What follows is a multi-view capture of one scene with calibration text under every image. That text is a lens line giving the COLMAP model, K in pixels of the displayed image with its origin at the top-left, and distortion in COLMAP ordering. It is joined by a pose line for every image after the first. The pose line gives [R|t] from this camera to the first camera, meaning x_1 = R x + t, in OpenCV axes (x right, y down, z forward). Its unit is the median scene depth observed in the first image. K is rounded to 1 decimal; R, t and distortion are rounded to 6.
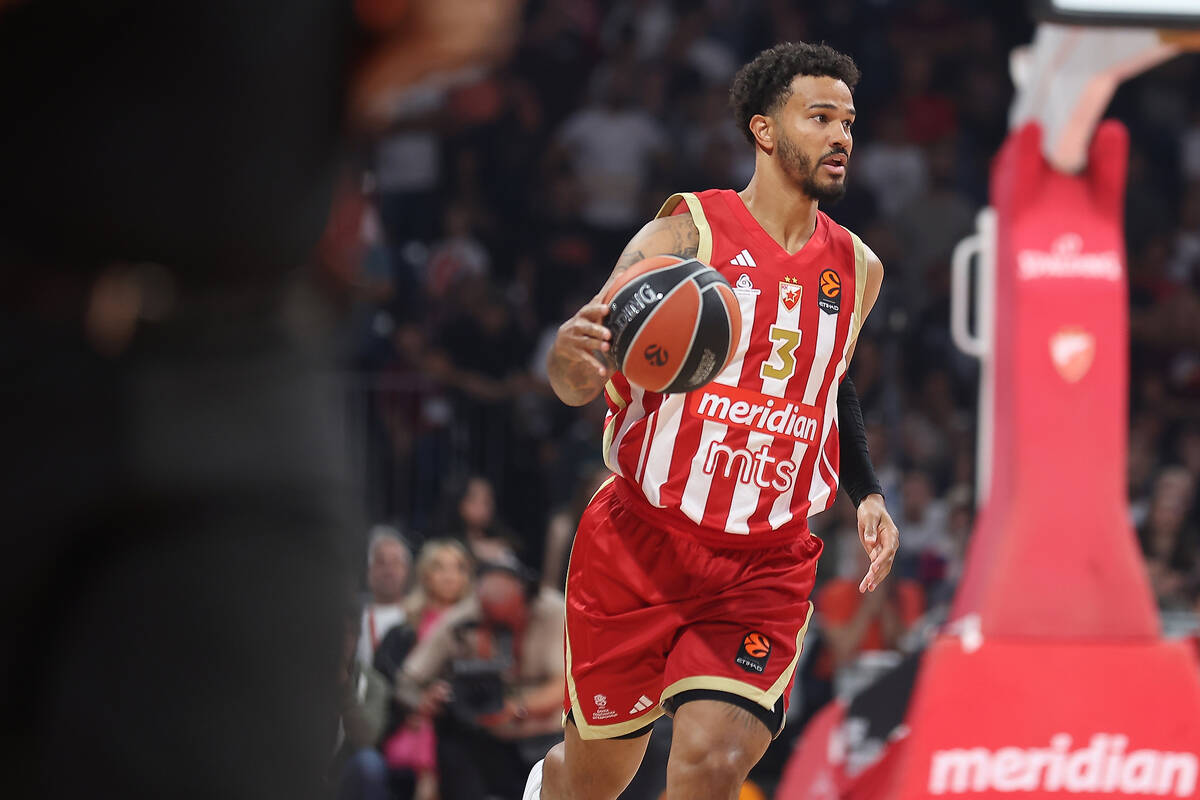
lens RADIAL K [[6936.0, 0, 600.0], [0, 6936.0, 400.0], [0, 0, 1]] dist [0.549798, 31.215690]
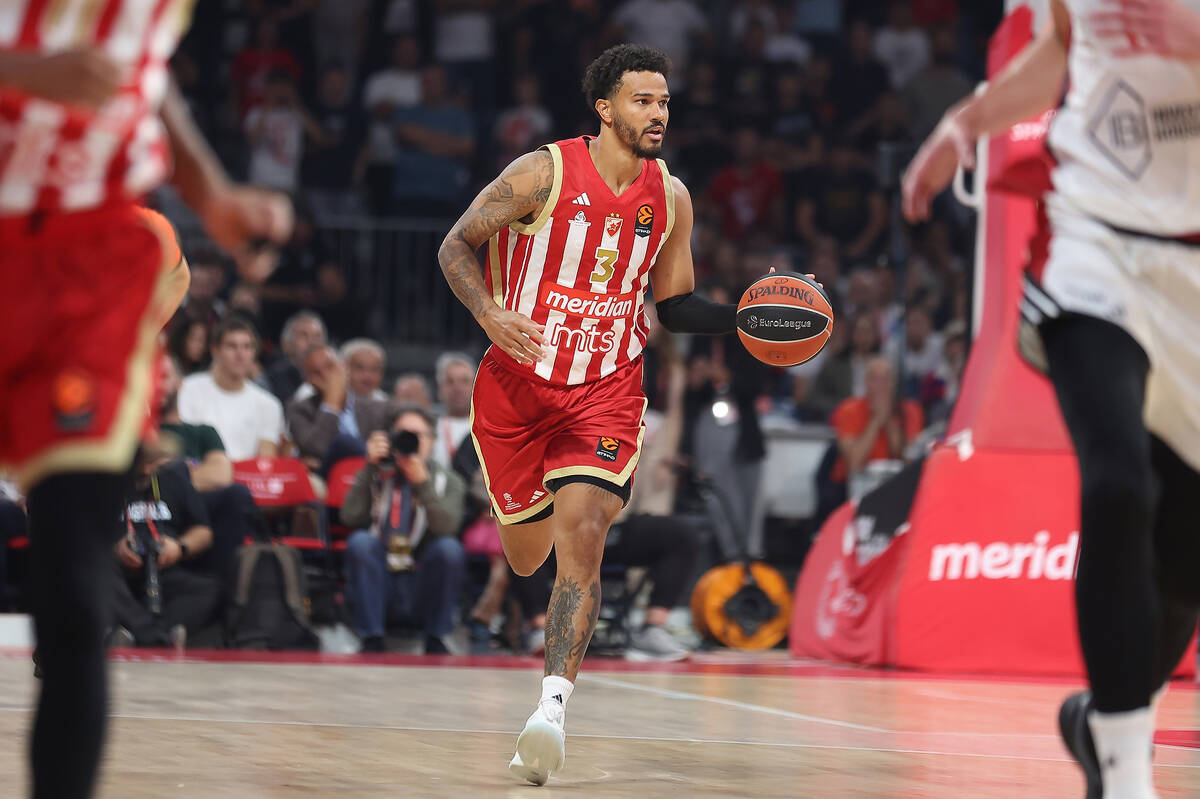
lens RADIAL K [[6936.0, 0, 600.0], [0, 6936.0, 399.5], [0, 0, 1]] dist [0.549798, 31.215690]
pose [[0.999596, 0.010927, -0.026242, 0.022998], [-0.010166, 0.999529, 0.028948, -0.007503], [0.026546, -0.028670, 0.999236, -0.175053]]
